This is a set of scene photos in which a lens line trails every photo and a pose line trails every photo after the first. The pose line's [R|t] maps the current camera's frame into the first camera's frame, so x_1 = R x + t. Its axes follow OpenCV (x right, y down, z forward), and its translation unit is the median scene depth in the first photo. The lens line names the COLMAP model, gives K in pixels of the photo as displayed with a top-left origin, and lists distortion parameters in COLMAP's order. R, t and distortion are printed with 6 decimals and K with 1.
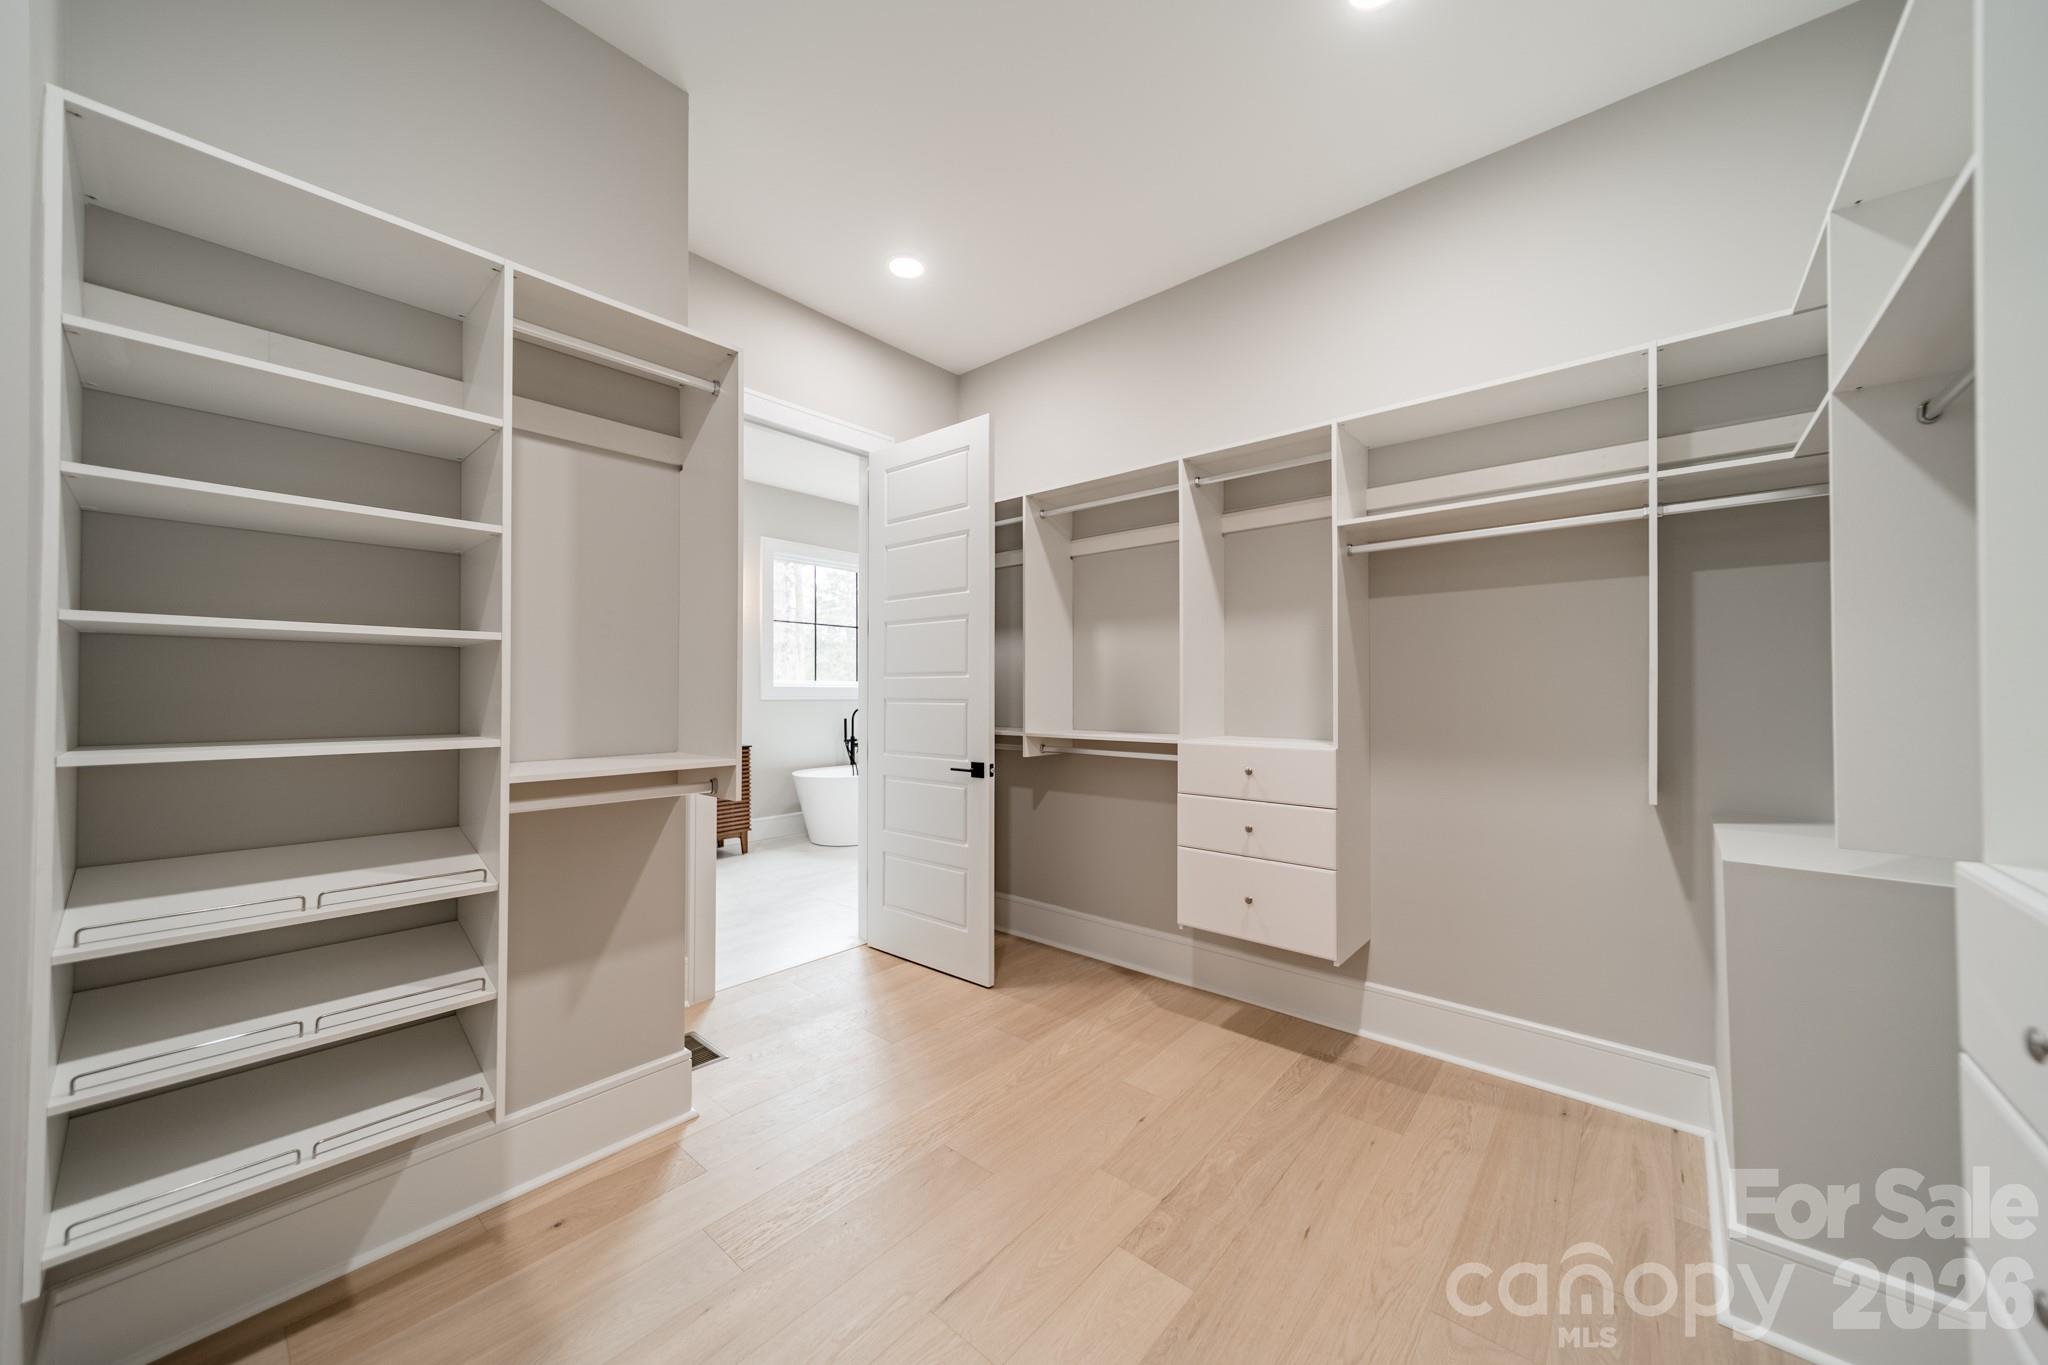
lens RADIAL K [[727.4, 0, 1024.0], [0, 727.4, 682.5], [0, 0, 1]] dist [0.013352, 0.000011]
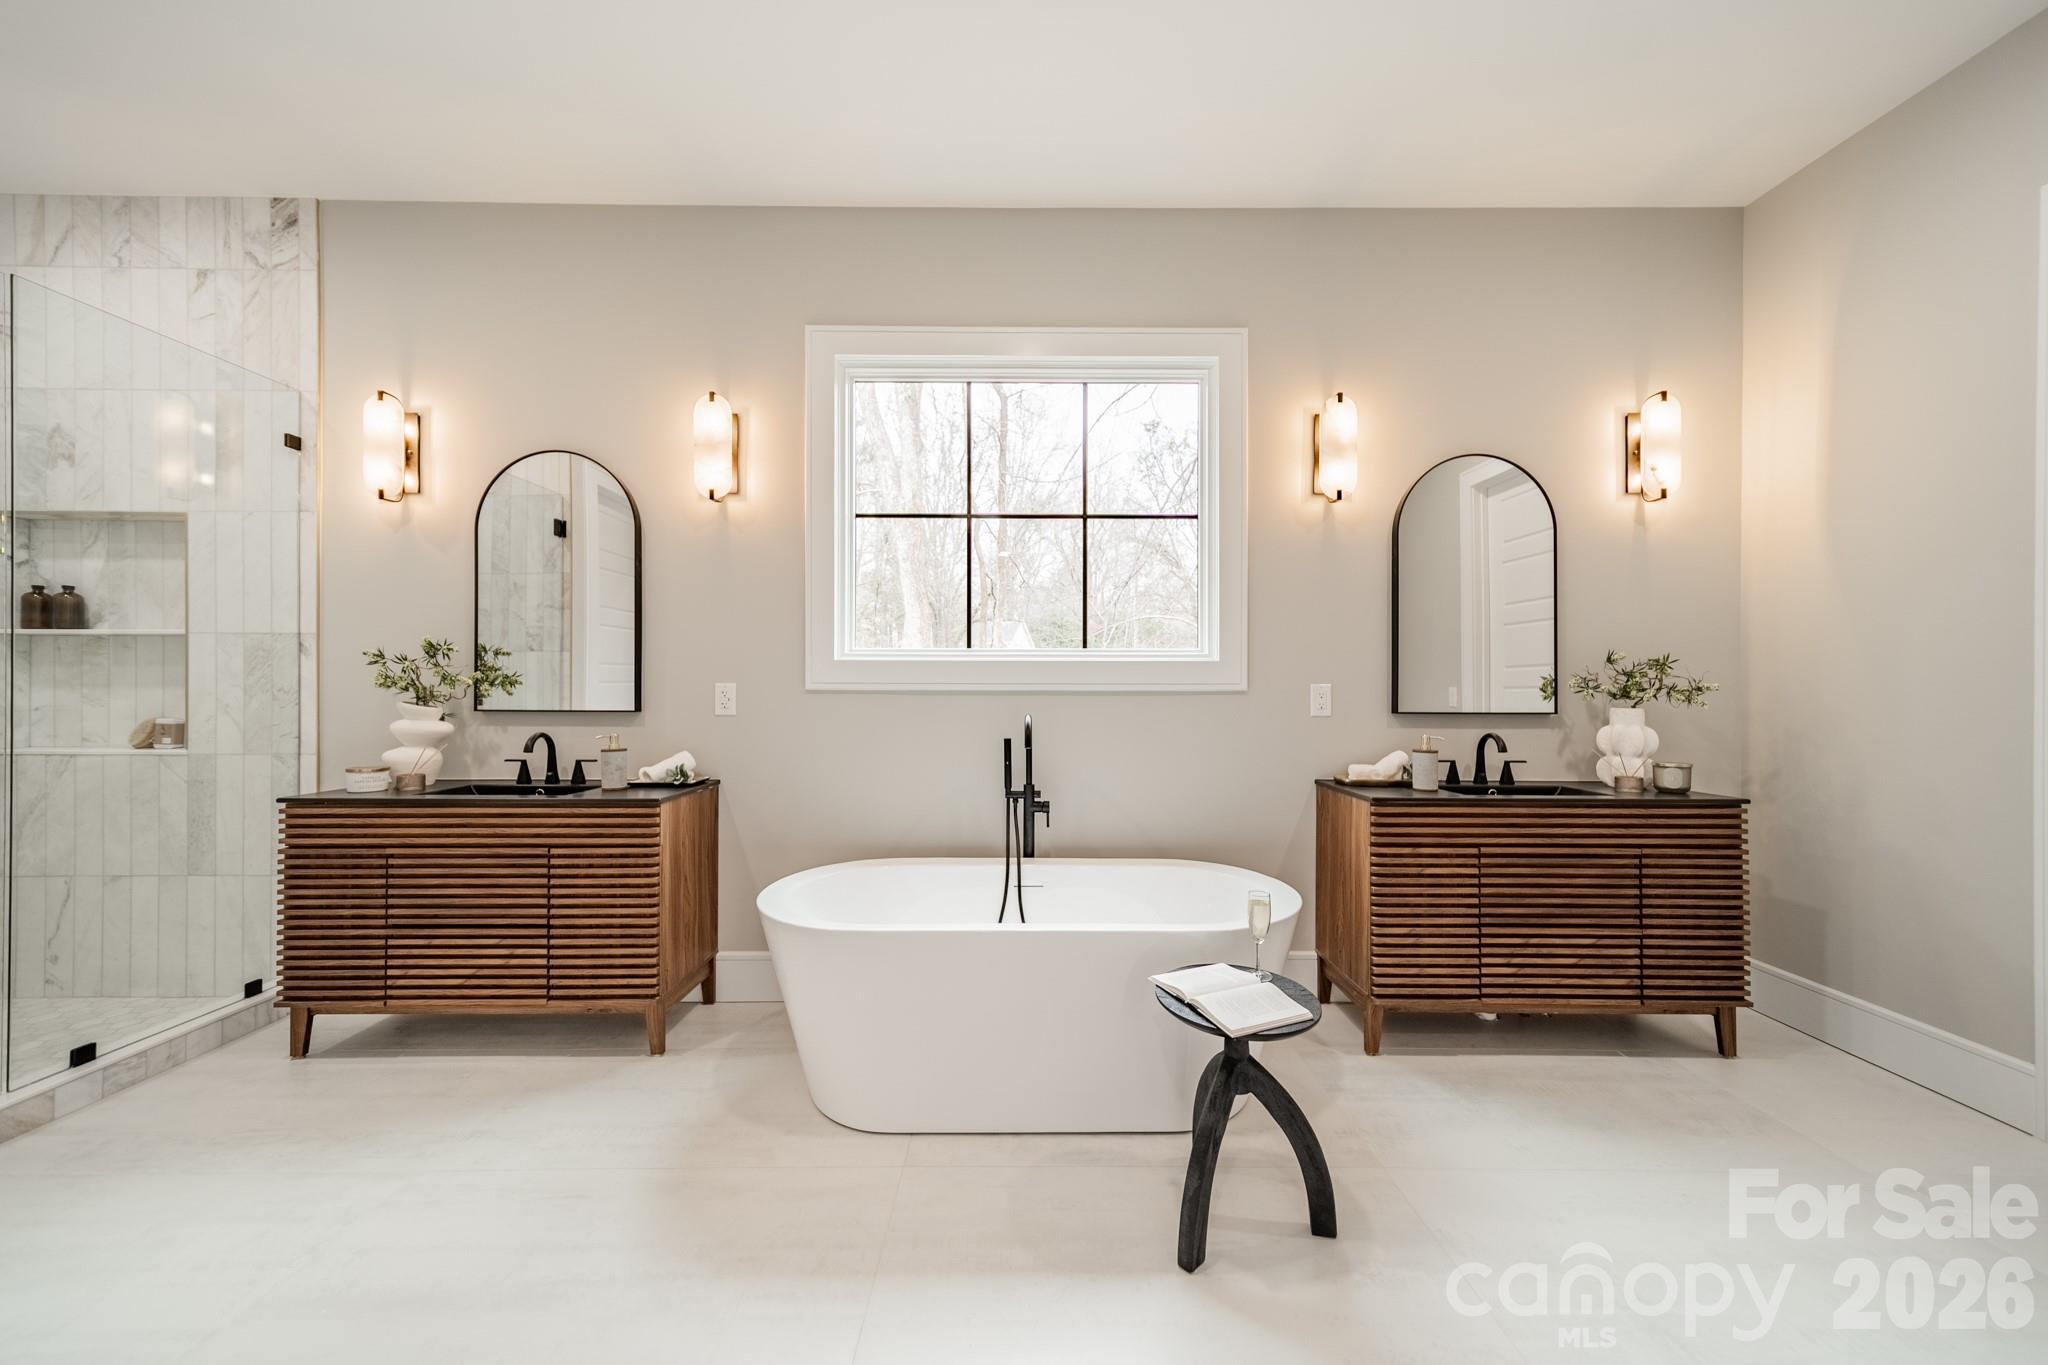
lens RADIAL K [[727.4, 0, 1024.0], [0, 727.4, 682.5], [0, 0, 1]] dist [0.013352, 0.000011]
pose [[0.658398, 0.004030, -0.752659, 0.065523], [0.005138, 0.999938, 0.009849, 0.014371], [0.752653, -0.010352, 0.658336, 0.740380]]
